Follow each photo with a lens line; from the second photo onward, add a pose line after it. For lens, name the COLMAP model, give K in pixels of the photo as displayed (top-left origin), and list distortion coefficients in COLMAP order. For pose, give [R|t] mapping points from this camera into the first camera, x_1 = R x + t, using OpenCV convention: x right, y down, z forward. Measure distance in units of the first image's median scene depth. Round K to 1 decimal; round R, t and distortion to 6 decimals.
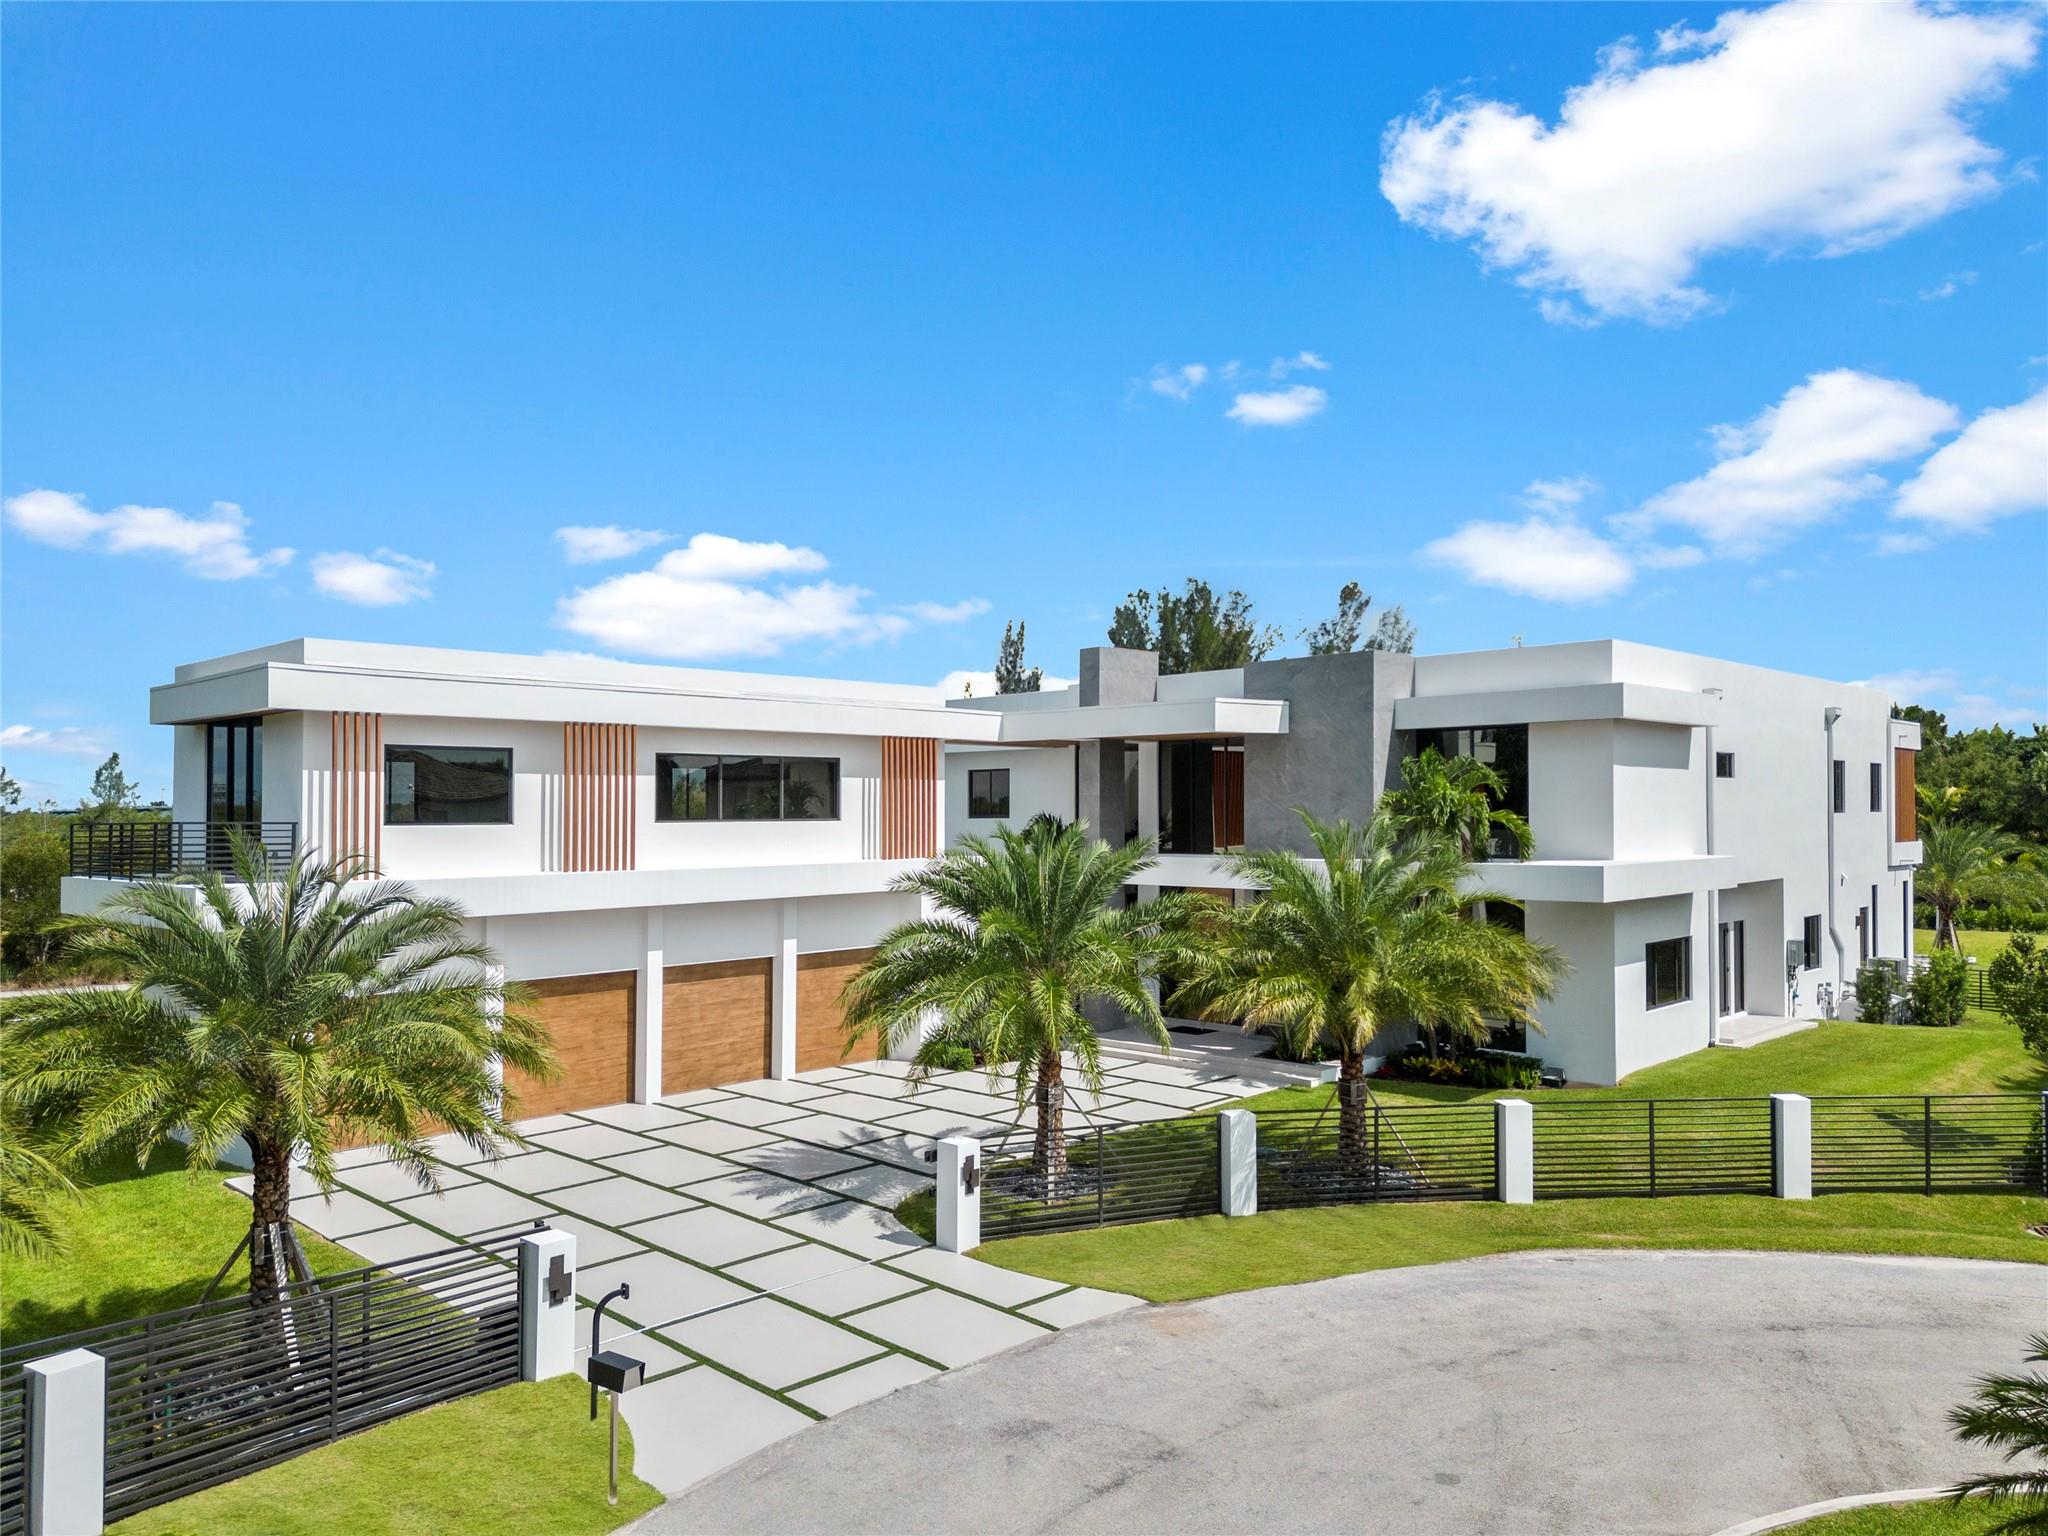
lens RADIAL K [[1435.2, 0, 1037.1], [0, 1435.2, 776.4], [0, 0, 1]] dist [0.024777, -0.009755]
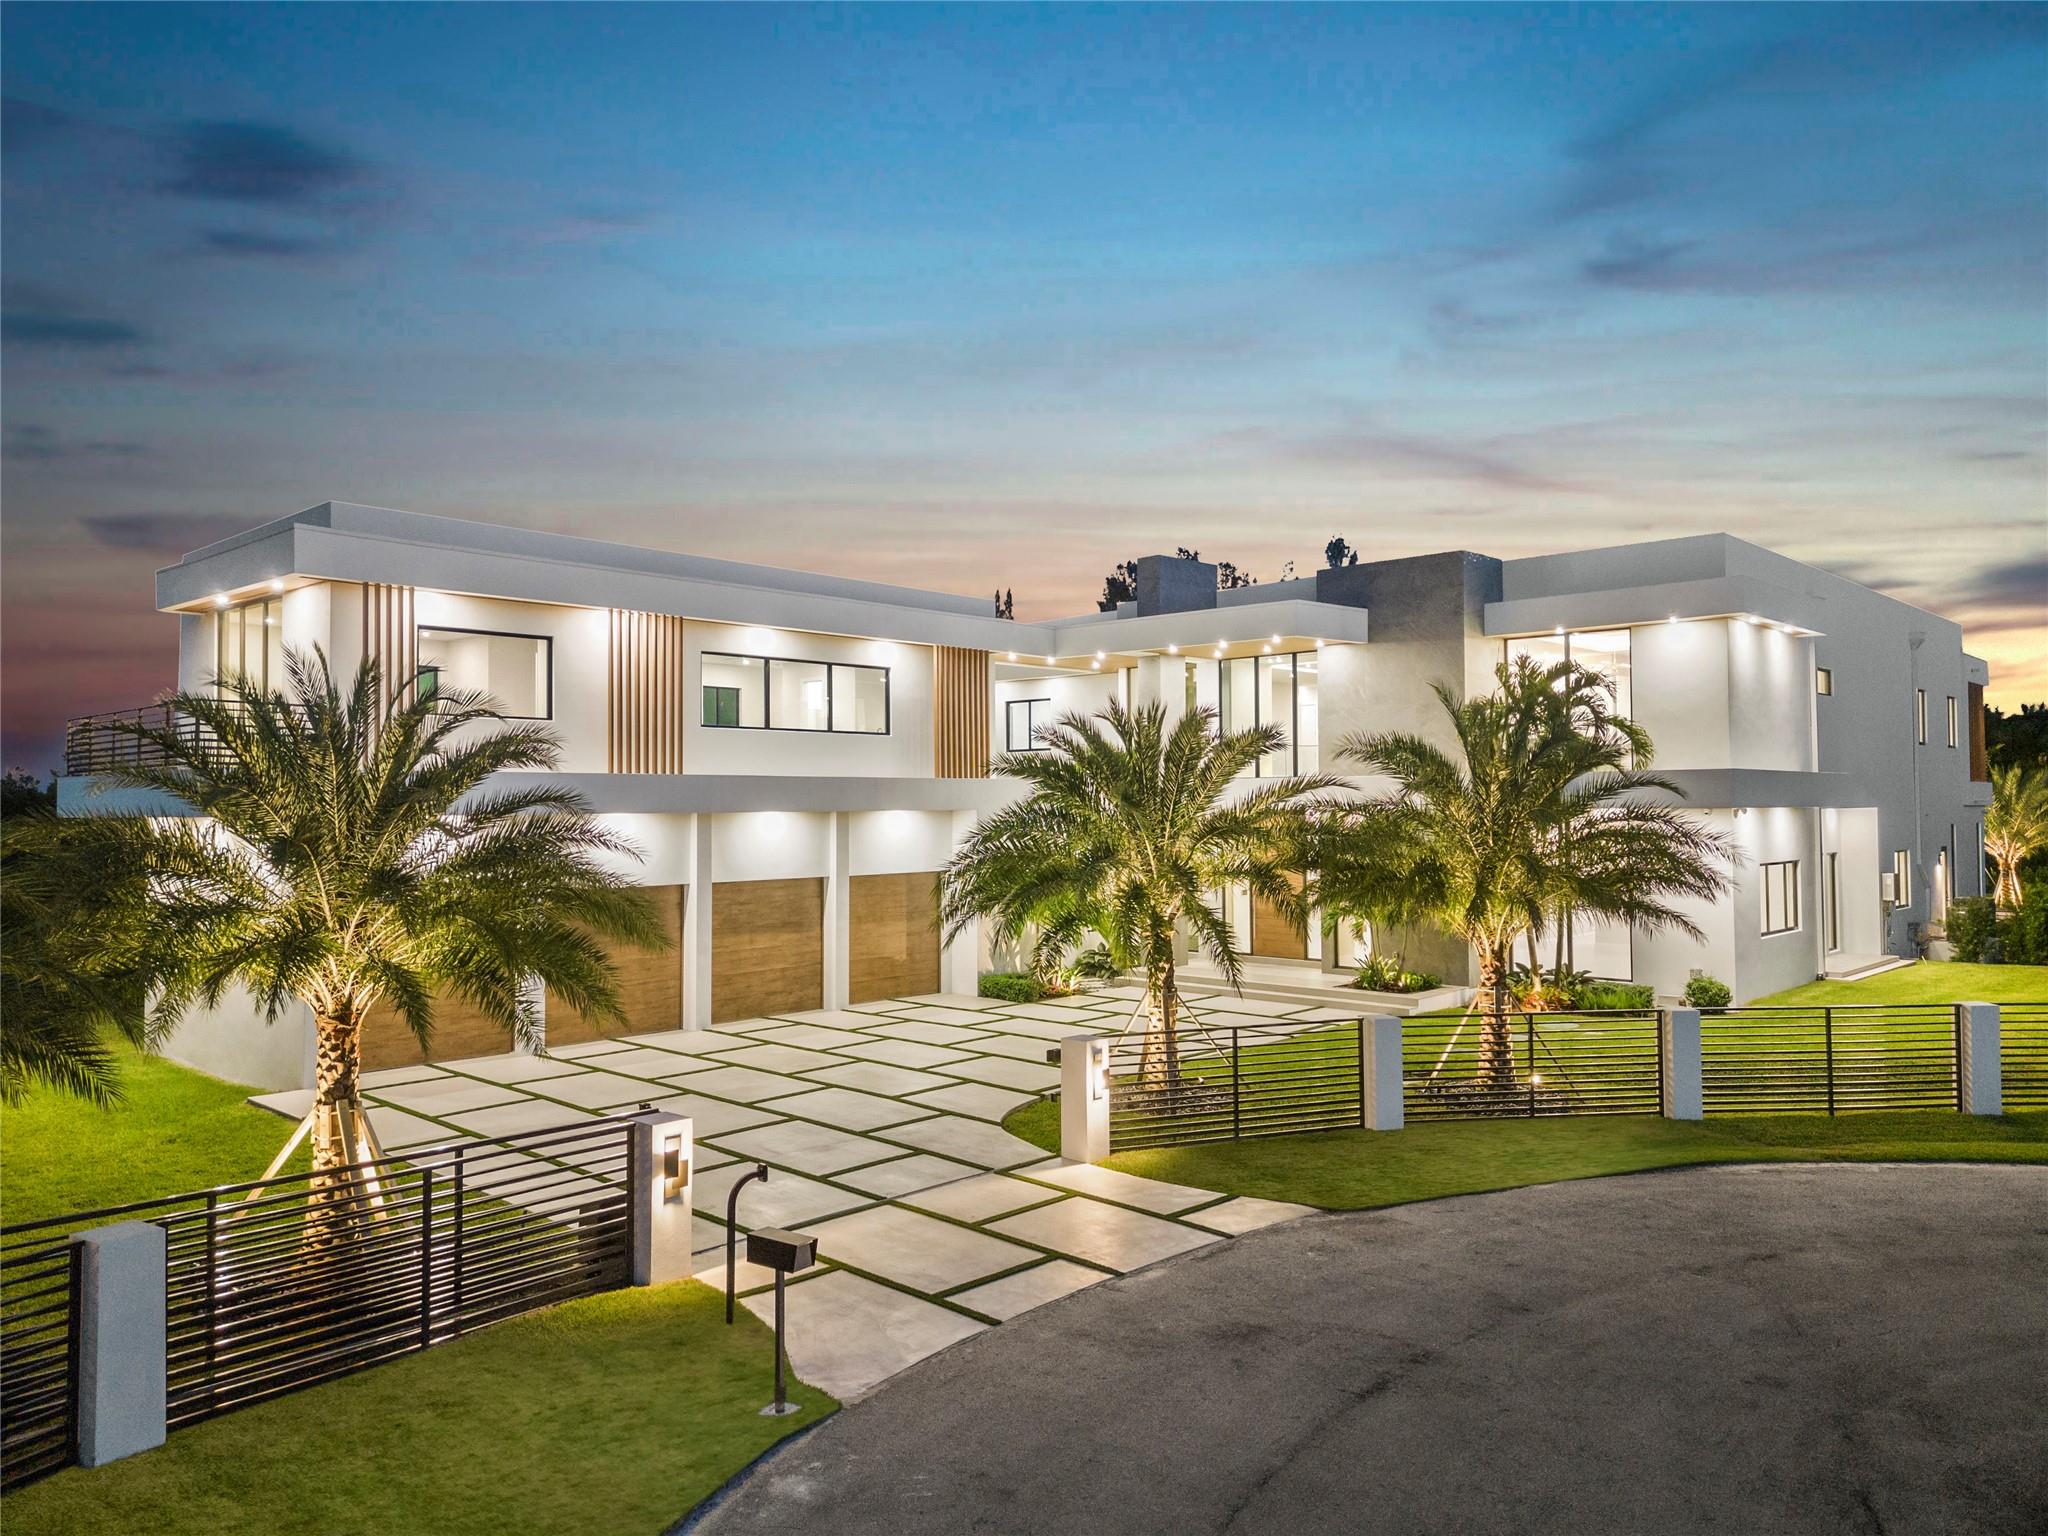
lens RADIAL K [[1435.2, 0, 1017.4], [0, 1435.2, 772.5], [0, 0, 1]] dist [0.024777, -0.009755]
pose [[0.999939, 0.000767, 0.011006, -0.124905], [-0.000752, 0.999999, -0.001308, 0.104508], [-0.011007, 0.001299, 0.999939, 0.130347]]
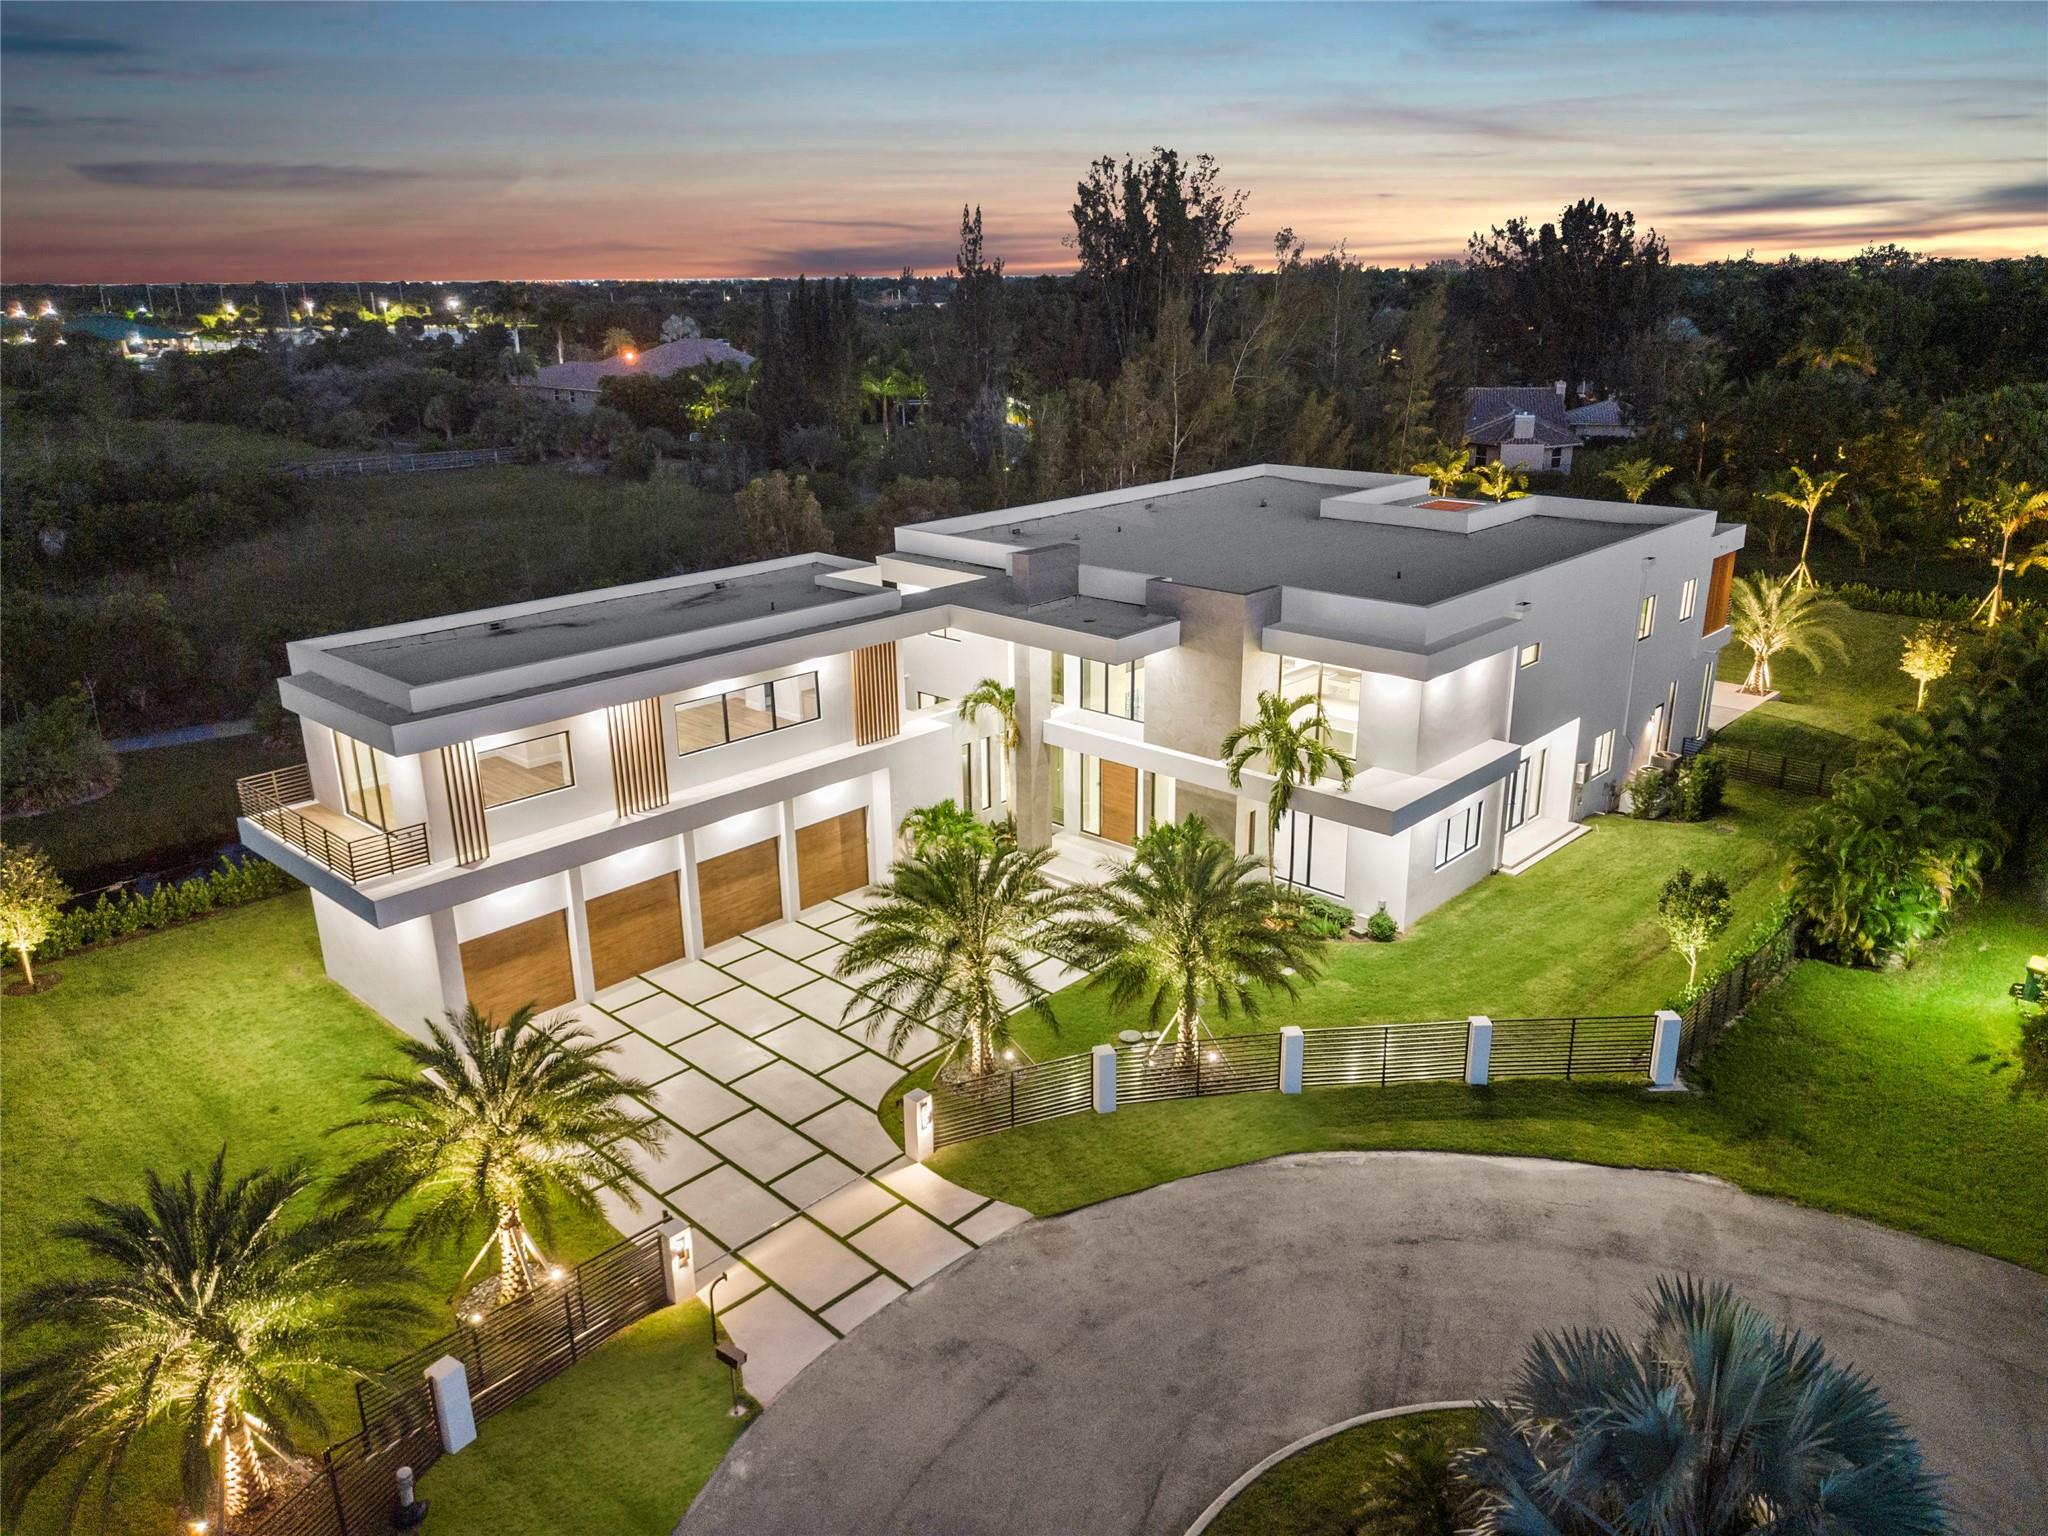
lens RADIAL K [[1435.2, 0, 1029.1], [0, 1435.2, 761.7], [0, 0, 1]] dist [0.024777, -0.009755]
pose [[0.999883, -0.012126, 0.009353, 0.065977], [0.008128, 0.937846, 0.346955, -0.726176], [-0.012979, -0.346839, 0.937835, -0.372107]]
